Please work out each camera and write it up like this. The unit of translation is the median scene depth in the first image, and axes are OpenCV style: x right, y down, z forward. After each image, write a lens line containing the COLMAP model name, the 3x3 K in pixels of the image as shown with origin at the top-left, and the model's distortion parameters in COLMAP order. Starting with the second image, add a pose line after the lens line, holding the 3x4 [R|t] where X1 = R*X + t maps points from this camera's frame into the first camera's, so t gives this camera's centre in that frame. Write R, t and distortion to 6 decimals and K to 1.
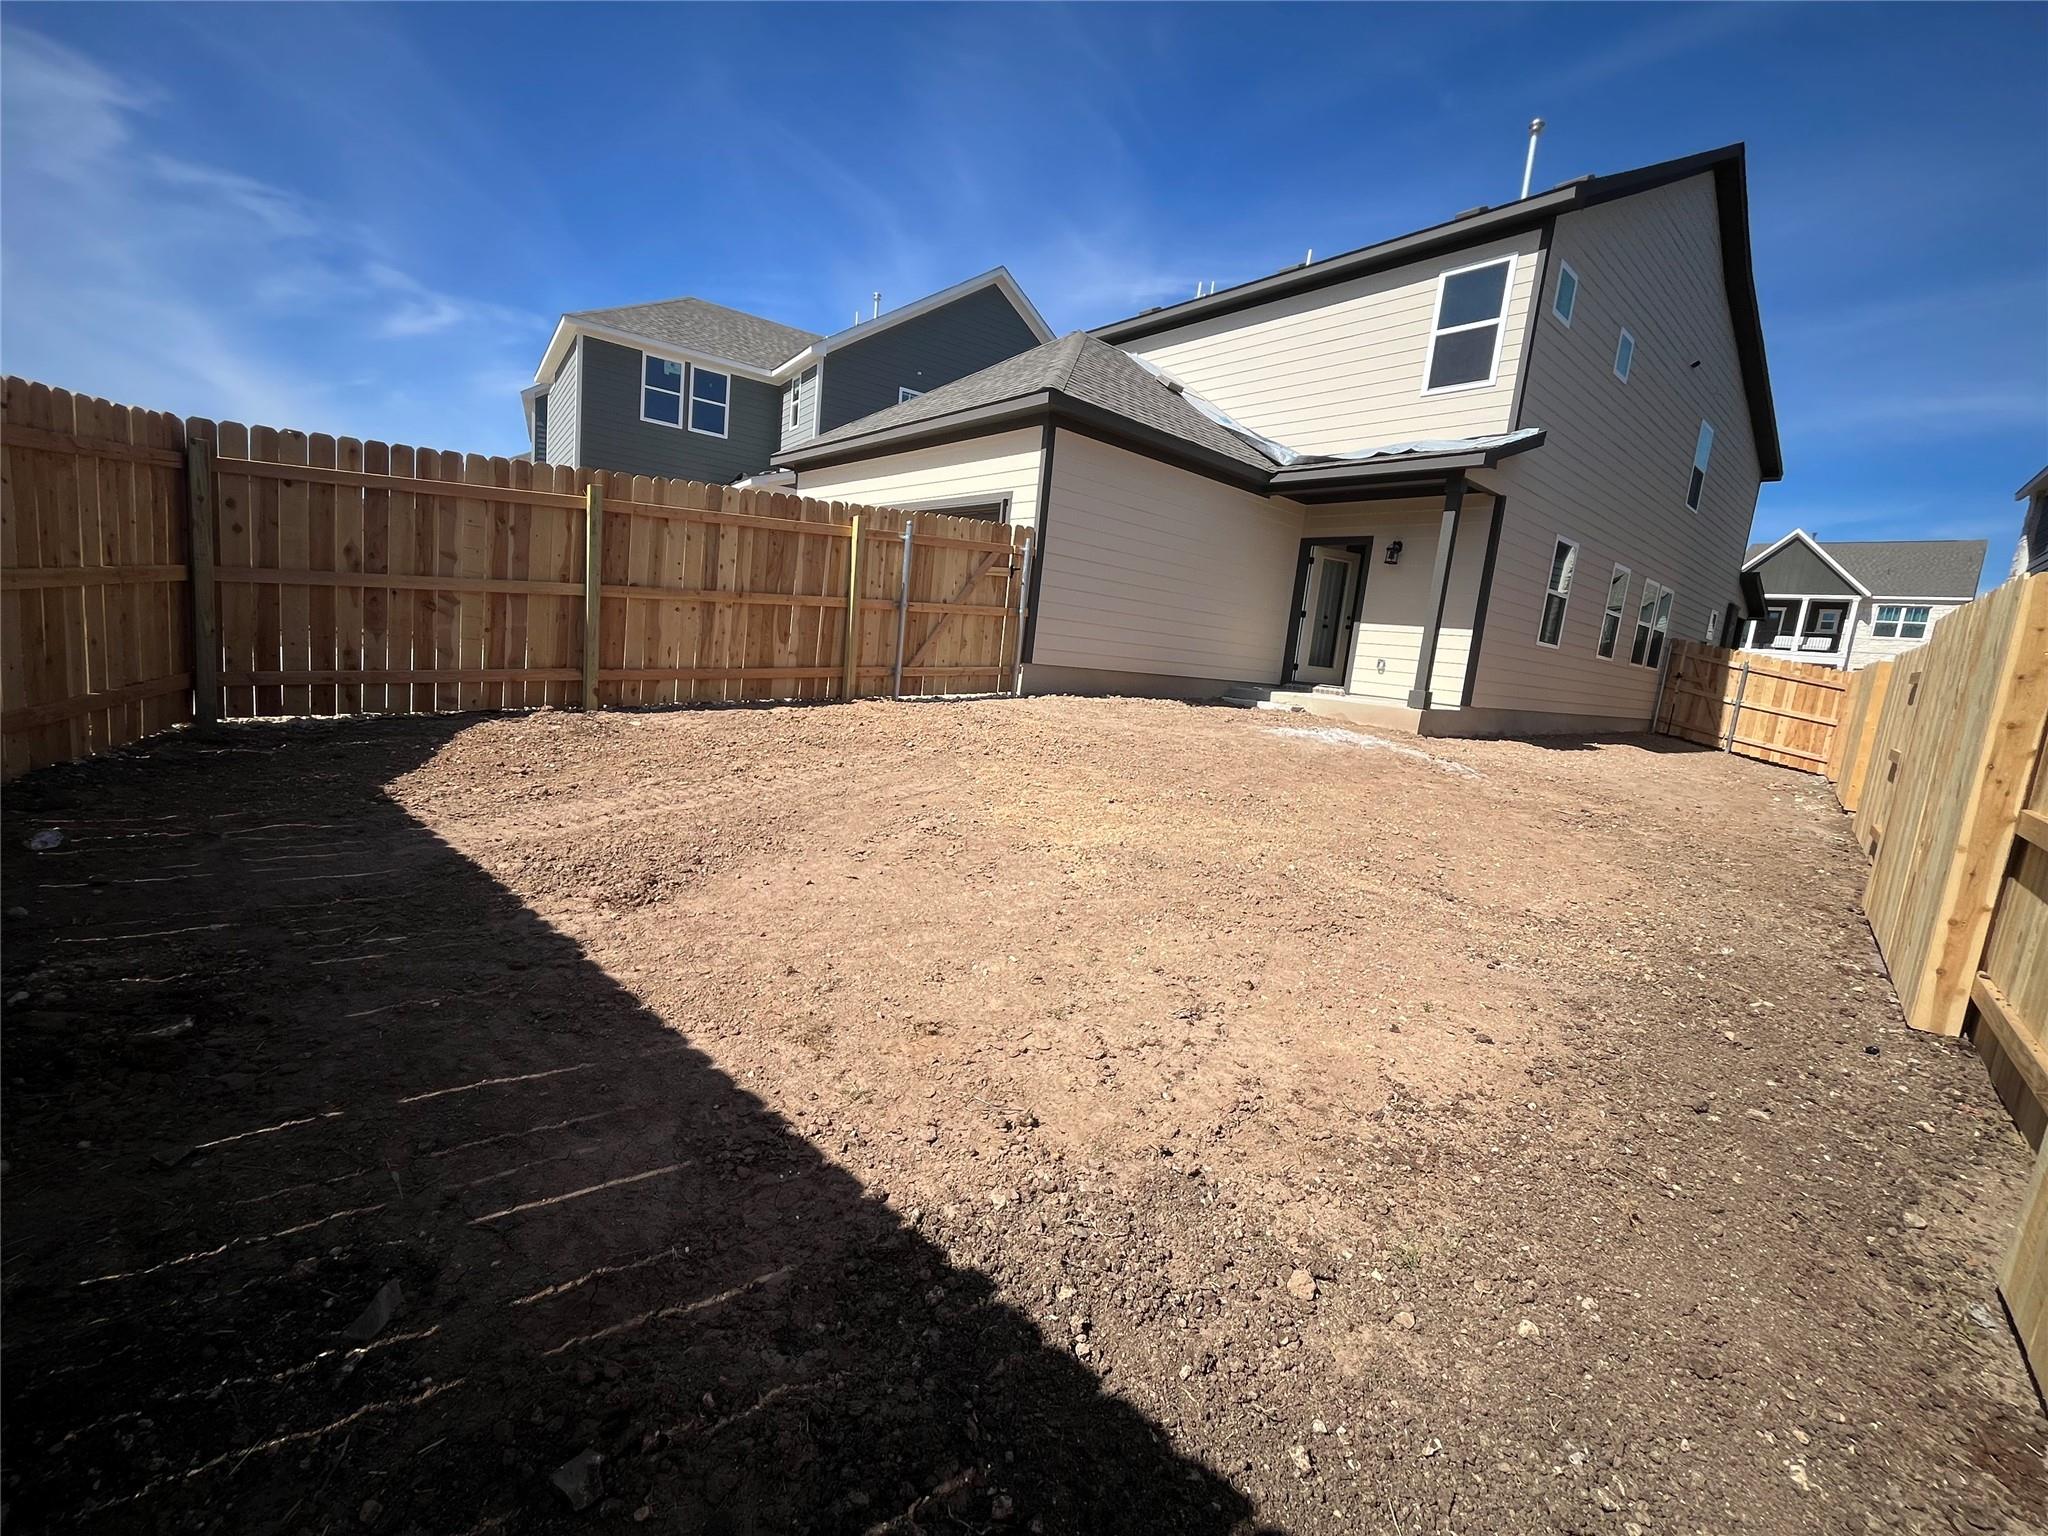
lens RADIAL K [[836.6, 0, 1019.2], [0, 836.6, 770.2], [0, 0, 1]] dist [-0.002377, -0.000841]
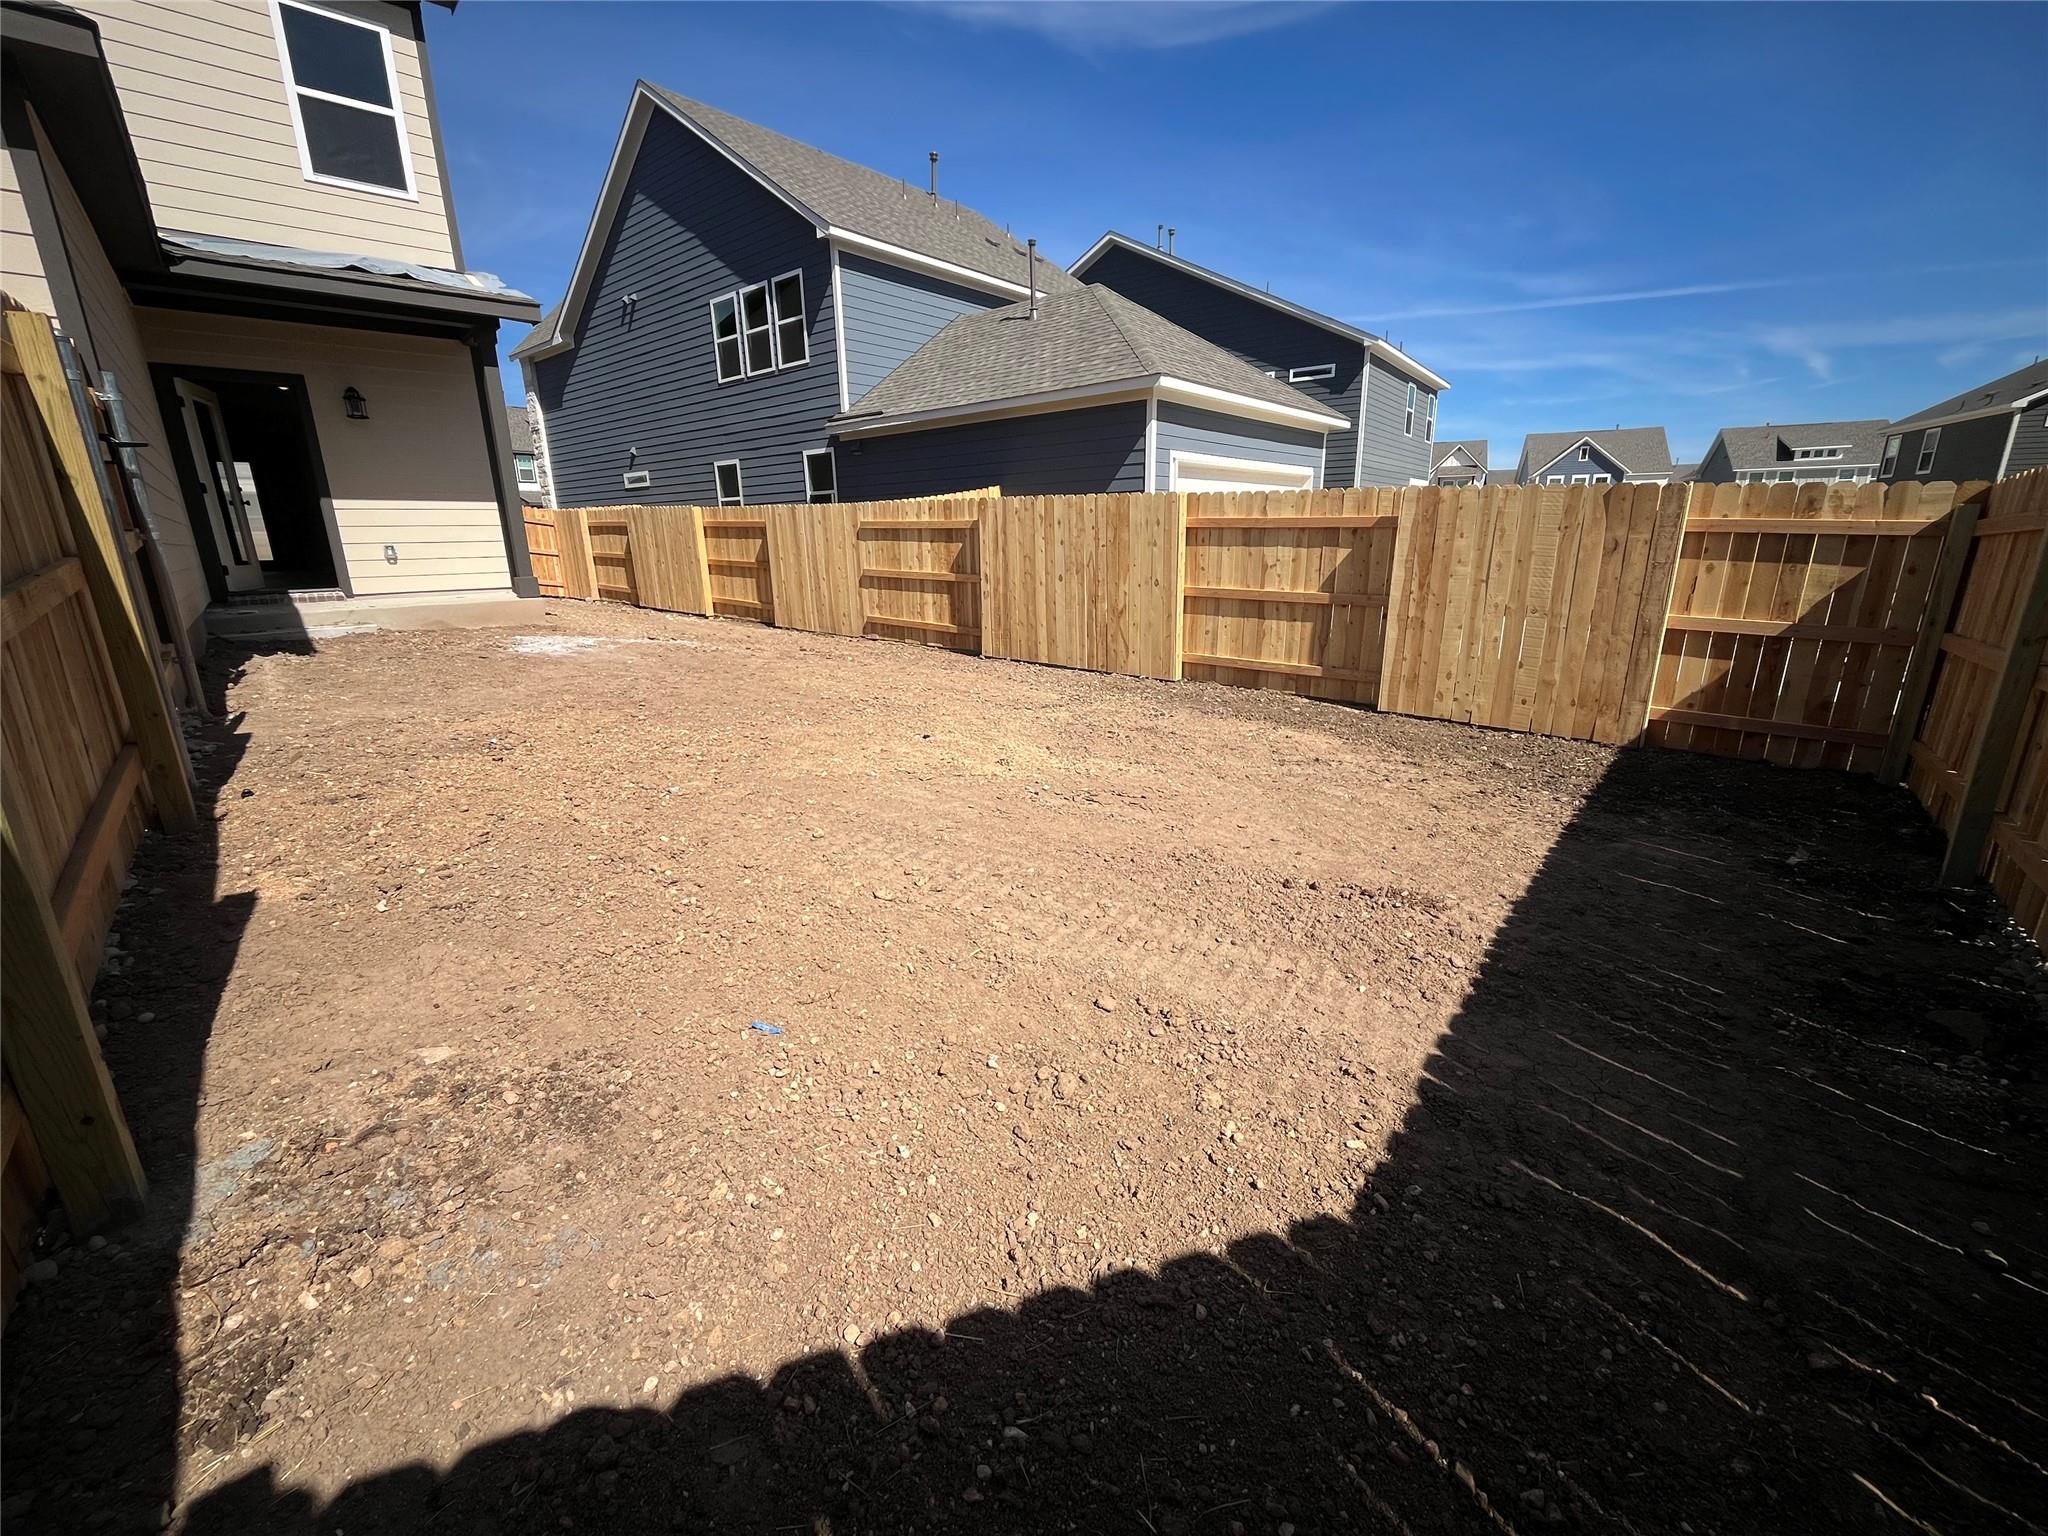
lens RADIAL K [[836.6, 0, 1019.2], [0, 836.6, 770.2], [0, 0, 1]] dist [-0.002377, -0.000841]
pose [[-0.026747, -0.365805, 0.930307, -0.452798], [0.164485, 0.916345, 0.365044, -0.146694], [-0.986017, 0.162785, 0.035660, 0.478503]]
